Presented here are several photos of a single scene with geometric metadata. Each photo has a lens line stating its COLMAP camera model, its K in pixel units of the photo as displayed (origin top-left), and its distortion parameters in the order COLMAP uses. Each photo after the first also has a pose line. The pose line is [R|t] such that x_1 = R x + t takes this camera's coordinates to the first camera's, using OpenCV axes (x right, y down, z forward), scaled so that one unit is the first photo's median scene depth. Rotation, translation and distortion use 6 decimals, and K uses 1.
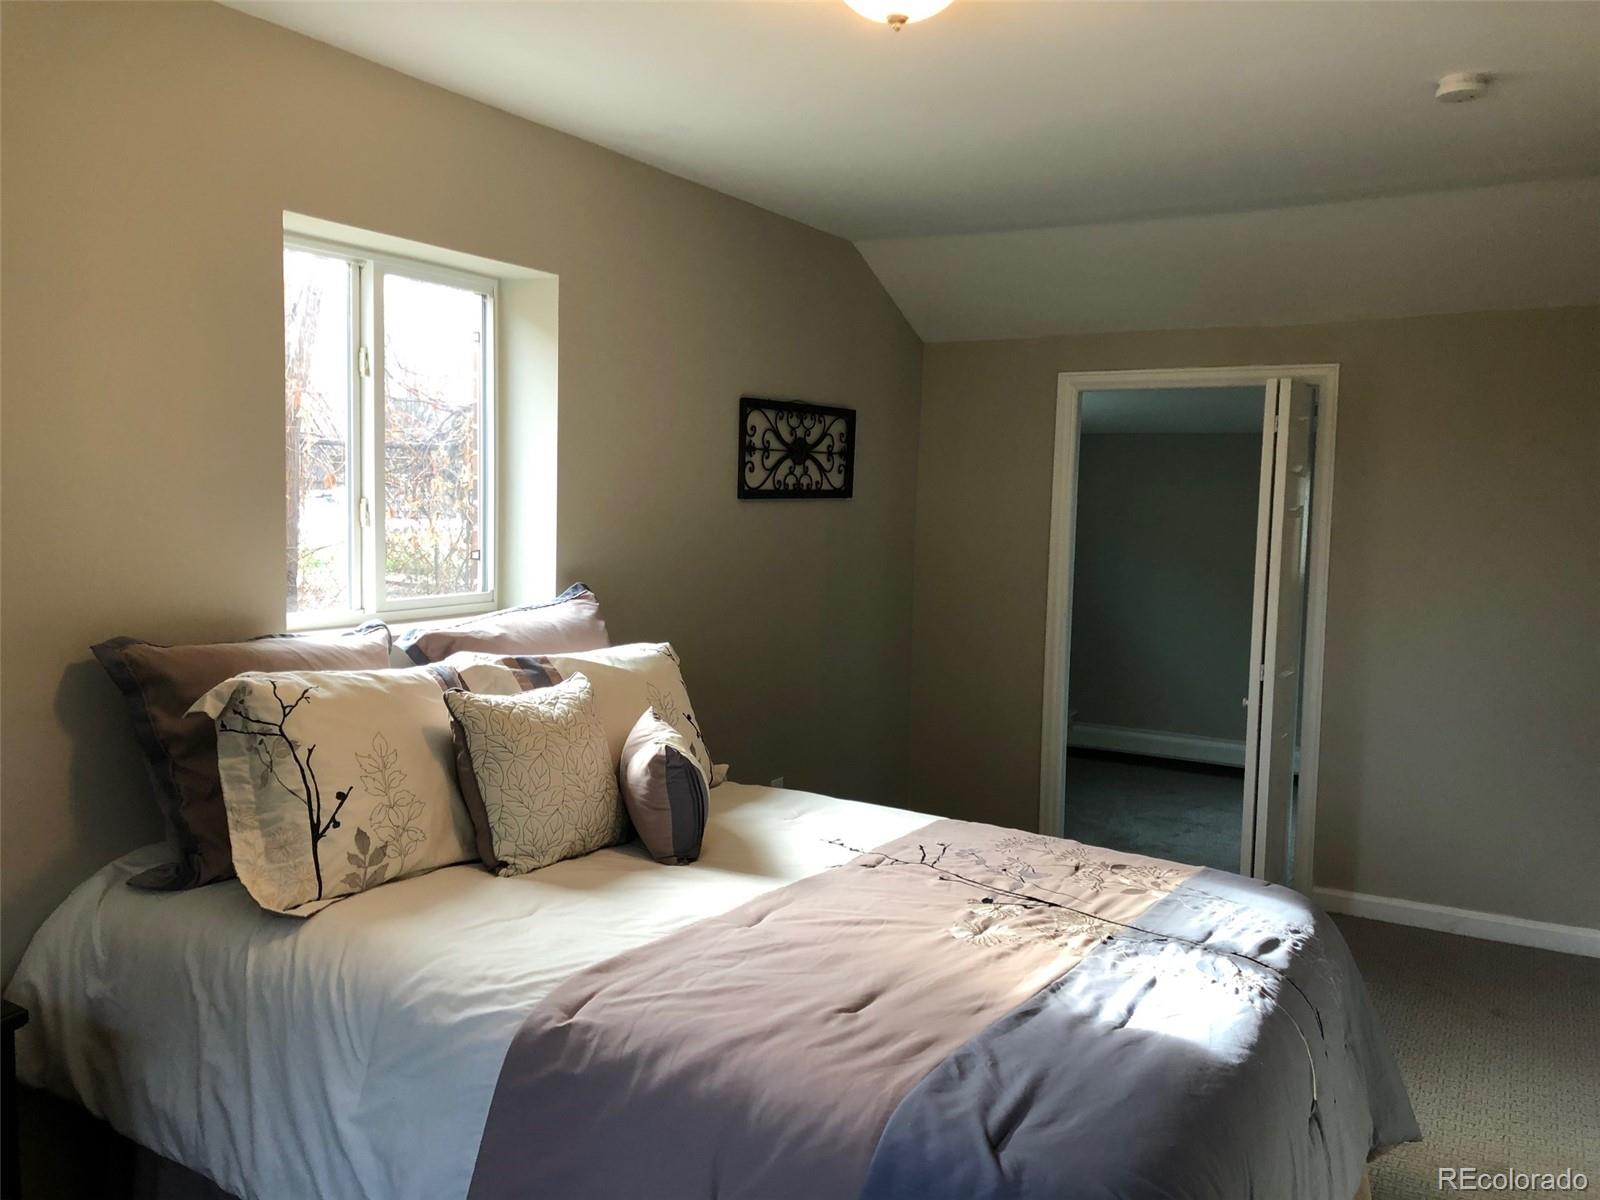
lens RADIAL K [[1309.0, 0, 792.8], [0, 1309.0, 600.0], [0, 0, 1]] dist [0.043737, -0.024050]
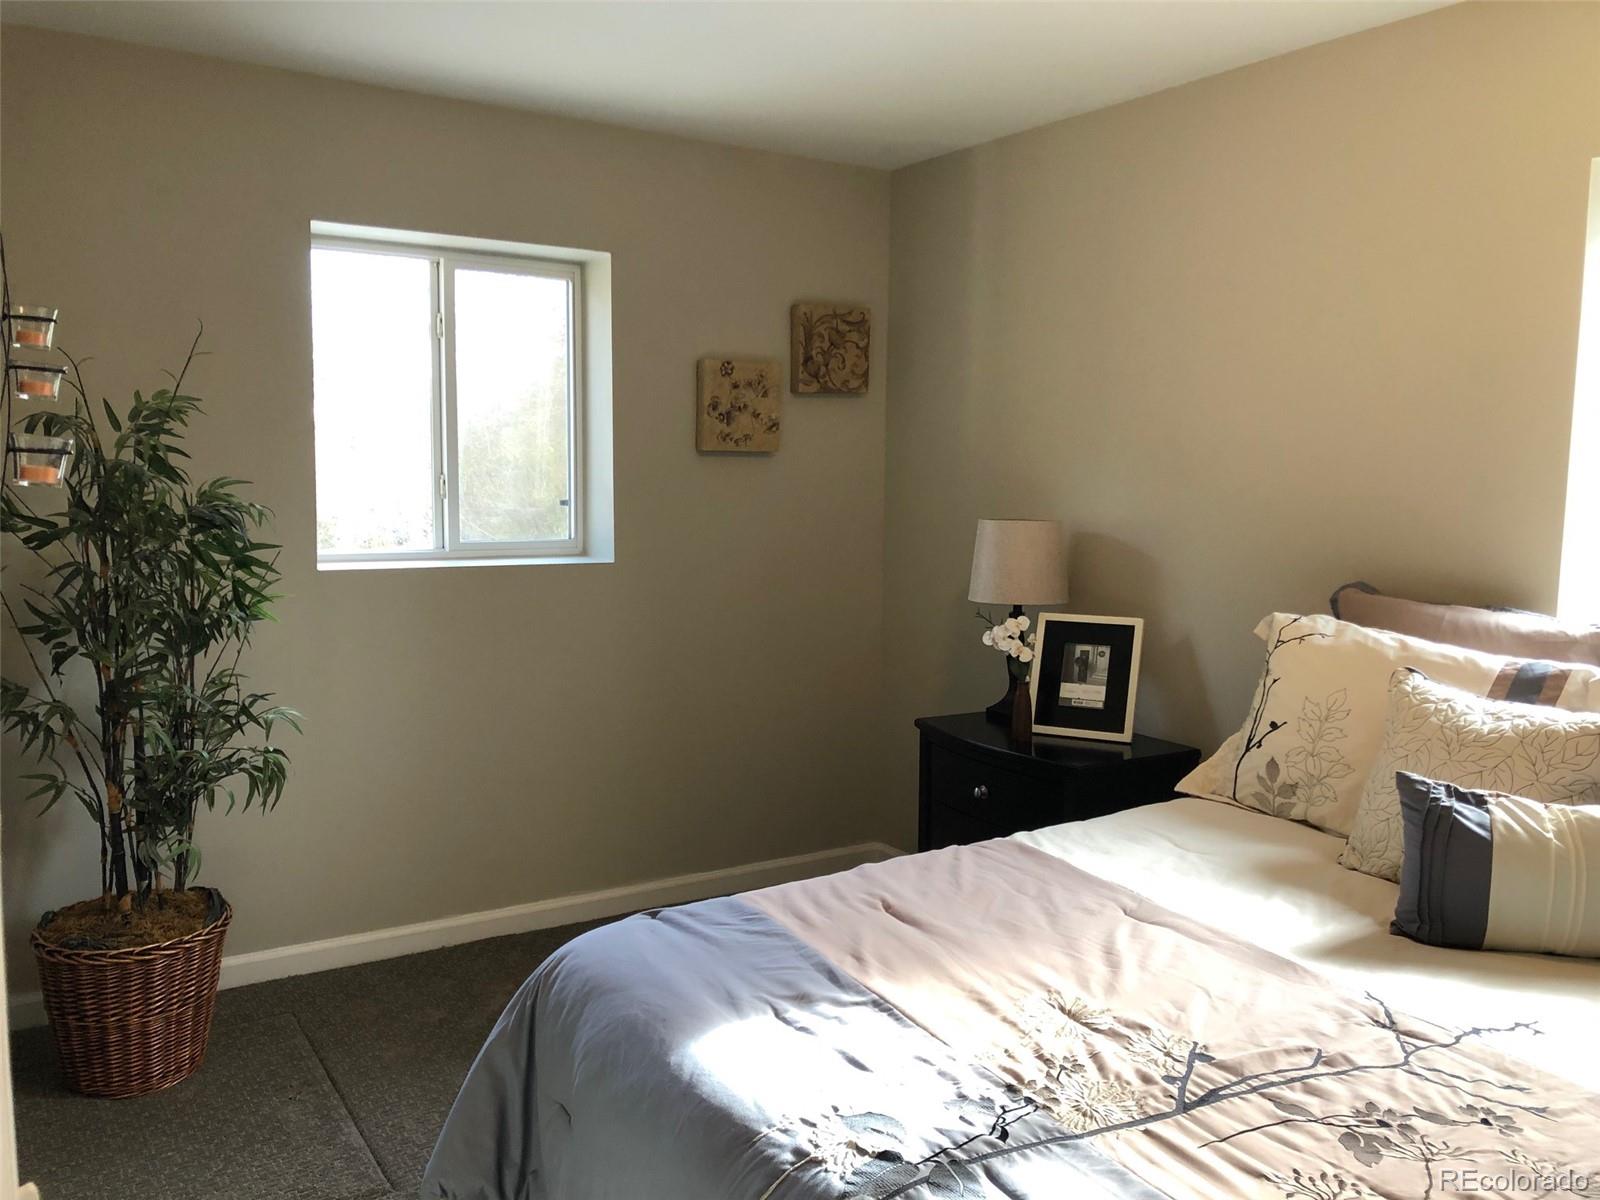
lens RADIAL K [[1309.0, 0, 793.8], [0, 1309.0, 600.4], [0, 0, 1]] dist [0.043737, -0.024050]
pose [[-0.458223, 0.065897, -0.886391, 0.843555], [-0.106408, 0.986009, 0.128311, -0.057664], [0.882445, 0.153115, -0.444800, 1.132294]]
